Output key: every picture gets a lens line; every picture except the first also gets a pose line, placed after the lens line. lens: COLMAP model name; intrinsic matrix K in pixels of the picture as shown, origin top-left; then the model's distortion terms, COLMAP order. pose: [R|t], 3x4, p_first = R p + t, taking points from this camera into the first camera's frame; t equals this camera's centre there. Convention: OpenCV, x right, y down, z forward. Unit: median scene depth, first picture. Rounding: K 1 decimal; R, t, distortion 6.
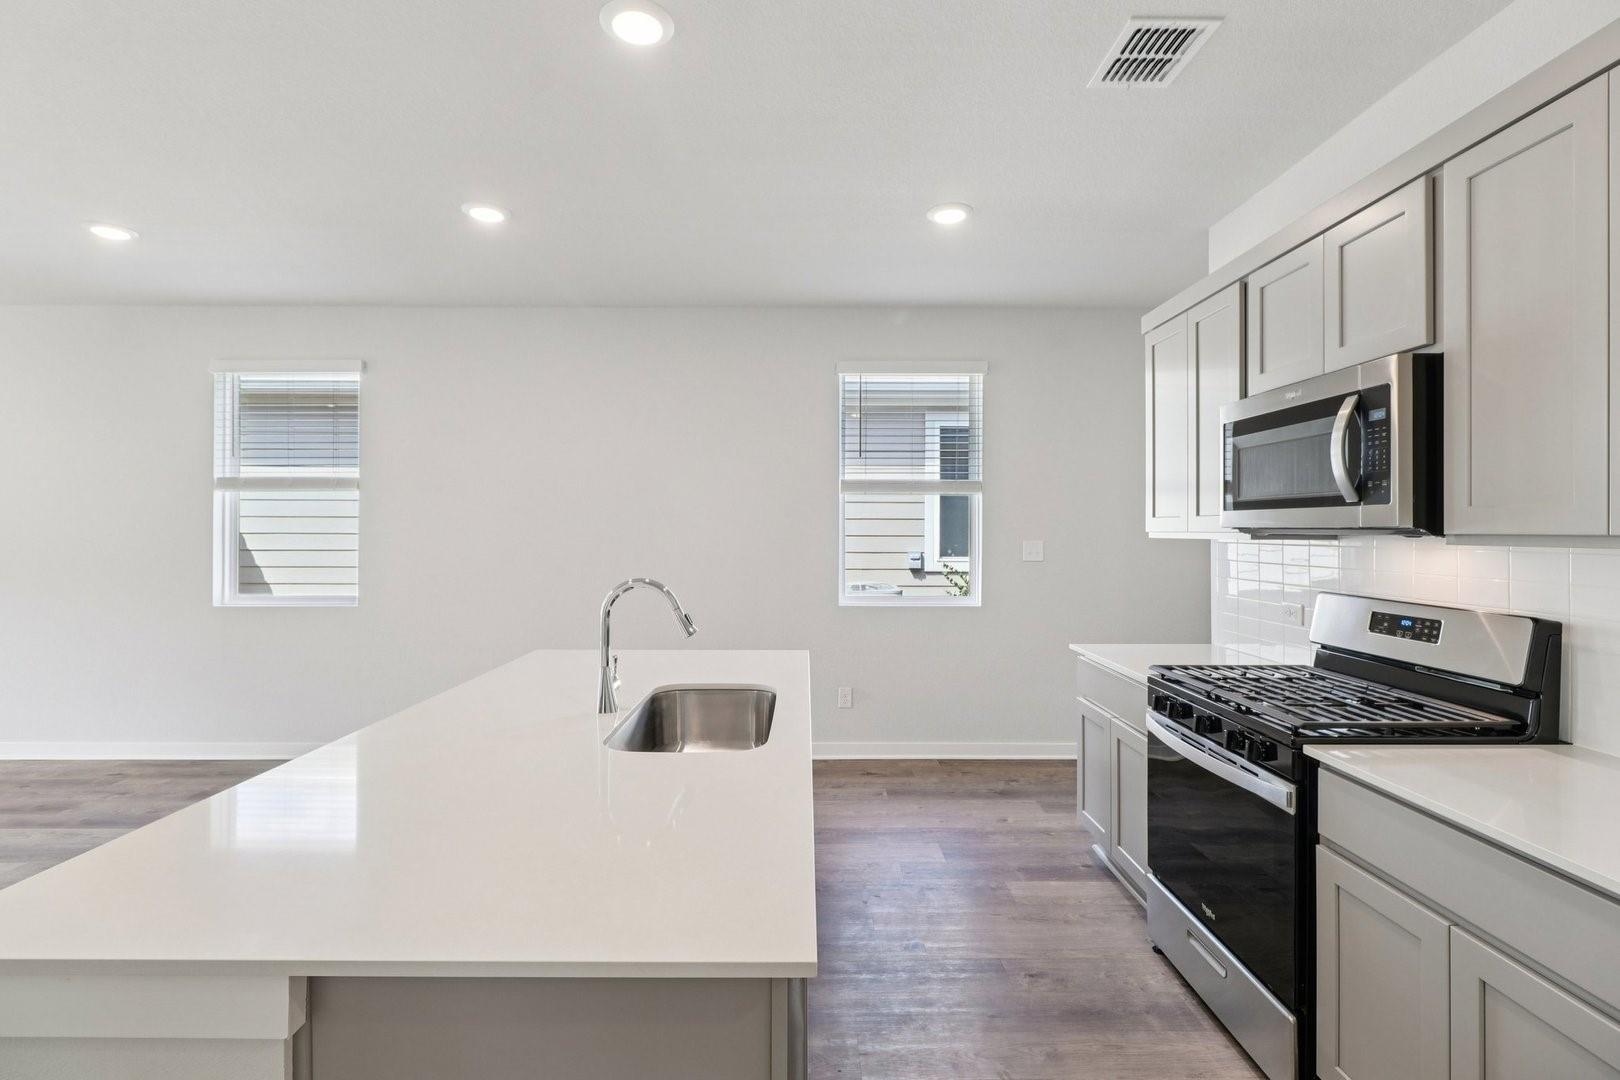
lens RADIAL K [[750.7, 0, 809.7], [0, 750.7, 531.4], [0, 0, 1]] dist [0.006075, -0.001547]
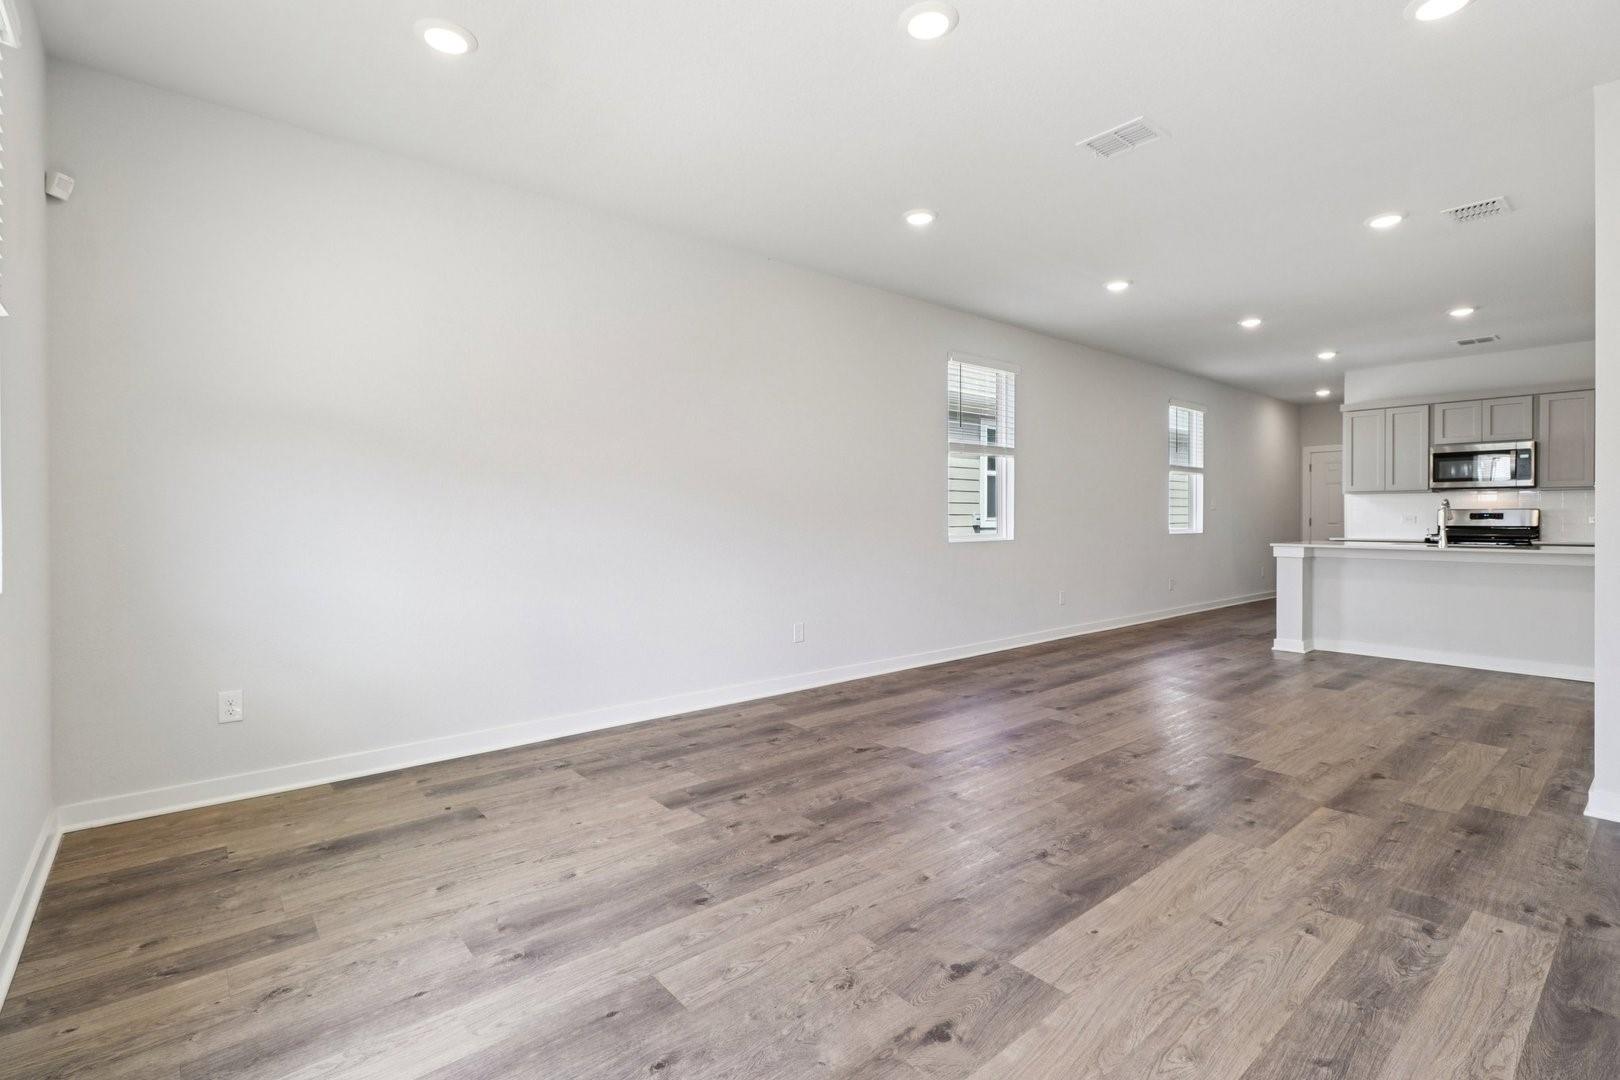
lens RADIAL K [[750.7, 0, 794.8], [0, 750.7, 502.8], [0, 0, 1]] dist [0.006075, -0.001547]
pose [[0.776150, 0.010427, 0.630462, -3.210943], [0.003814, 0.999767, -0.021230, 0.104993], [-0.630537, 0.018882, 0.775930, 0.268032]]
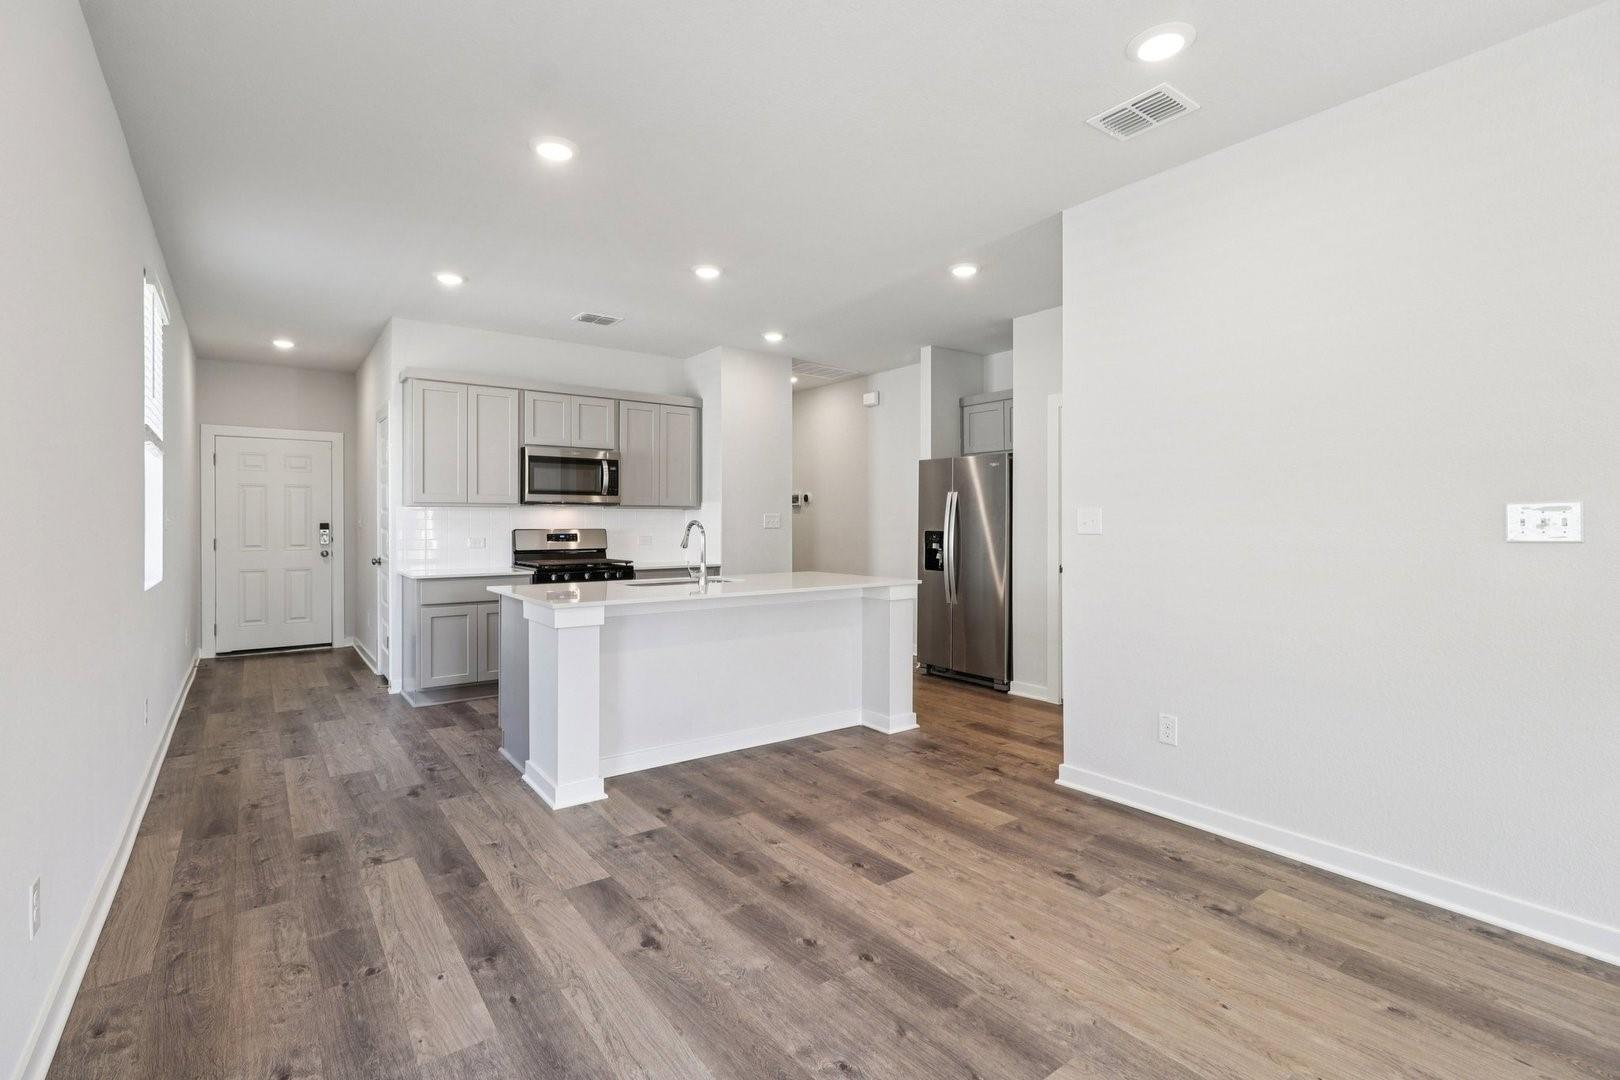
lens RADIAL K [[750.7, 0, 804.1], [0, 750.7, 535.4], [0, 0, 1]] dist [0.006075, -0.001547]
pose [[-0.591493, -0.017108, 0.806128, -1.708531], [-0.000117, 0.999777, 0.021132, 0.047904], [-0.806310, 0.012405, -0.591363, 1.623020]]
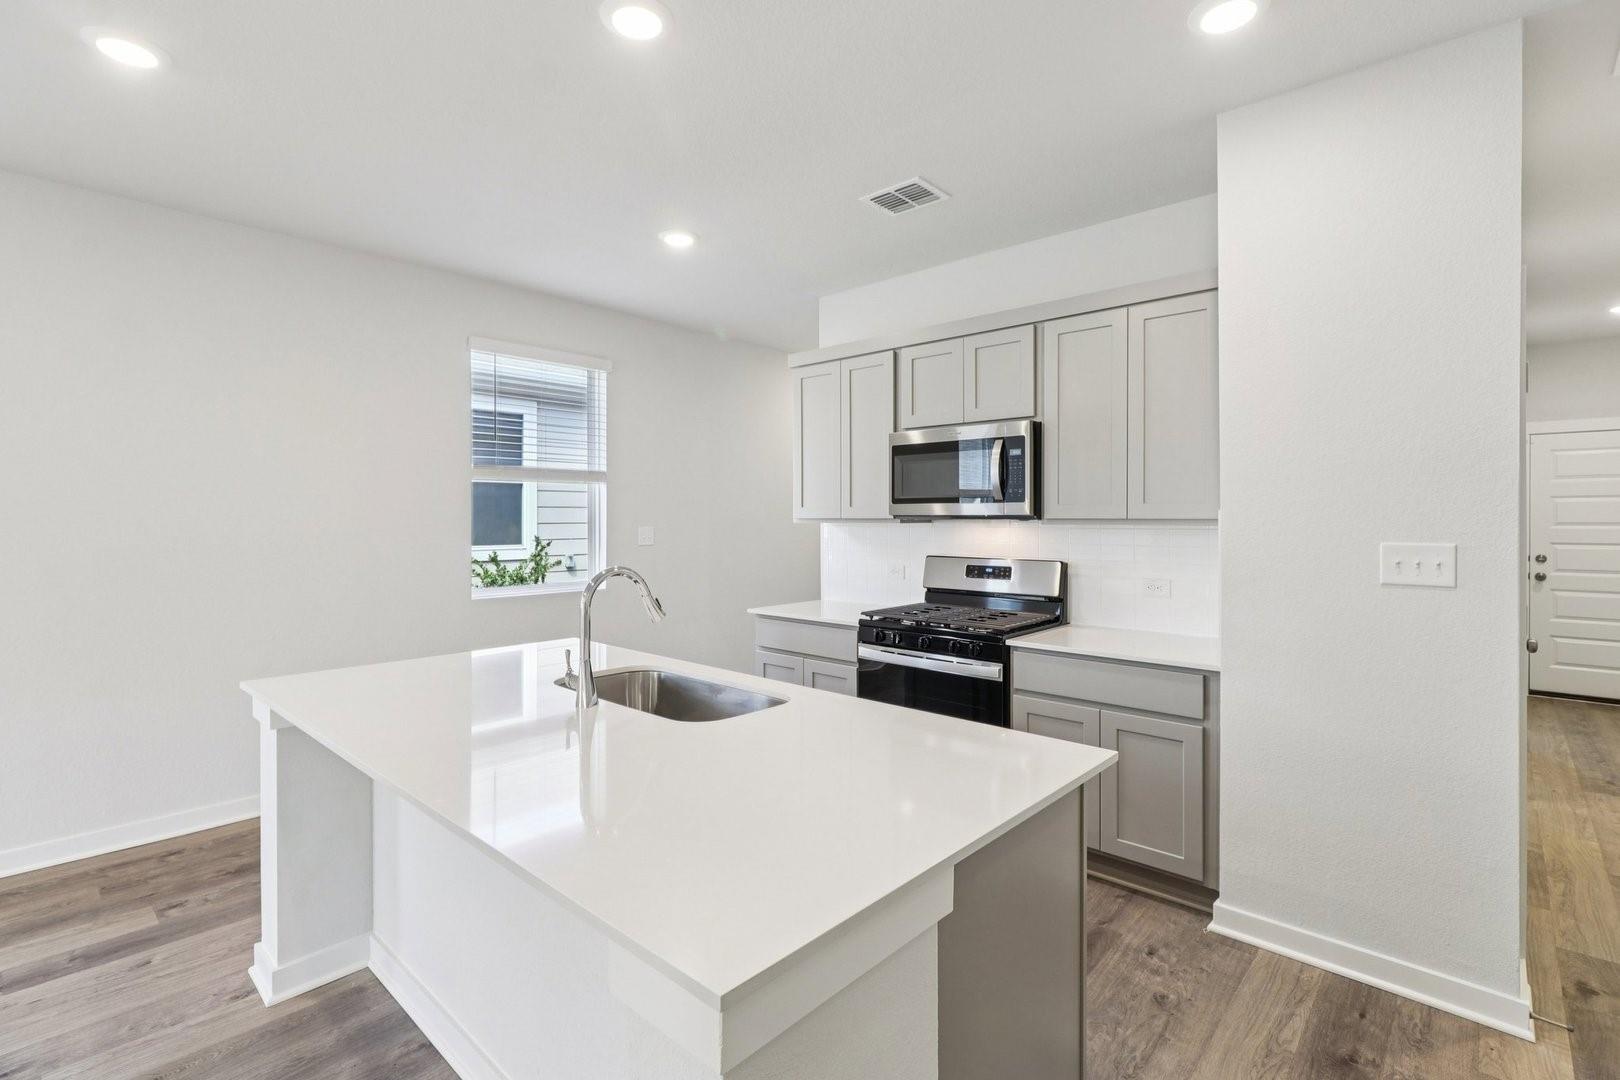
lens RADIAL K [[750.7, 0, 809.2], [0, 750.7, 526.2], [0, 0, 1]] dist [0.006075, -0.001547]
pose [[0.675020, -0.010570, 0.737723, -0.642141], [0.003191, 0.999930, 0.011408, -0.000911], [-0.737792, -0.005346, 0.675007, 0.112128]]
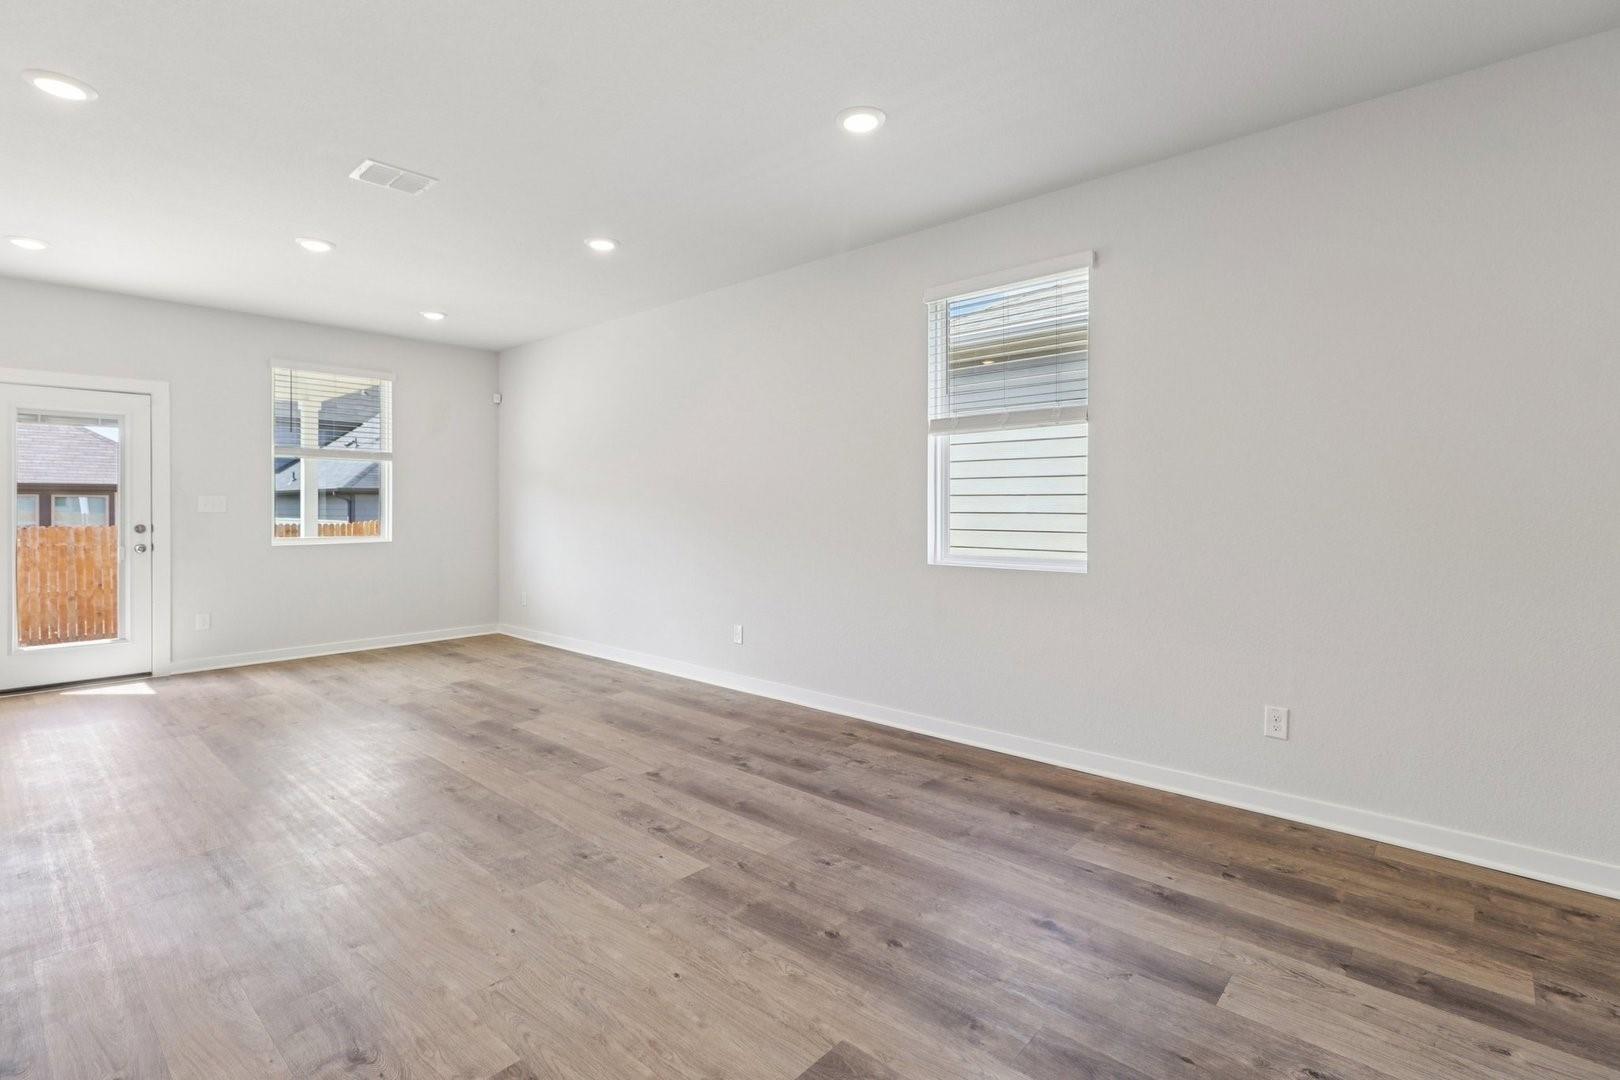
lens RADIAL K [[750.7, 0, 810.0], [0, 750.7, 514.9], [0, 0, 1]] dist [0.006075, -0.001547]
pose [[0.745348, 0.004582, -0.666660, -0.528574], [0.002675, 0.999948, 0.009863, 0.055762], [0.666670, -0.009134, 0.745297, 0.424221]]
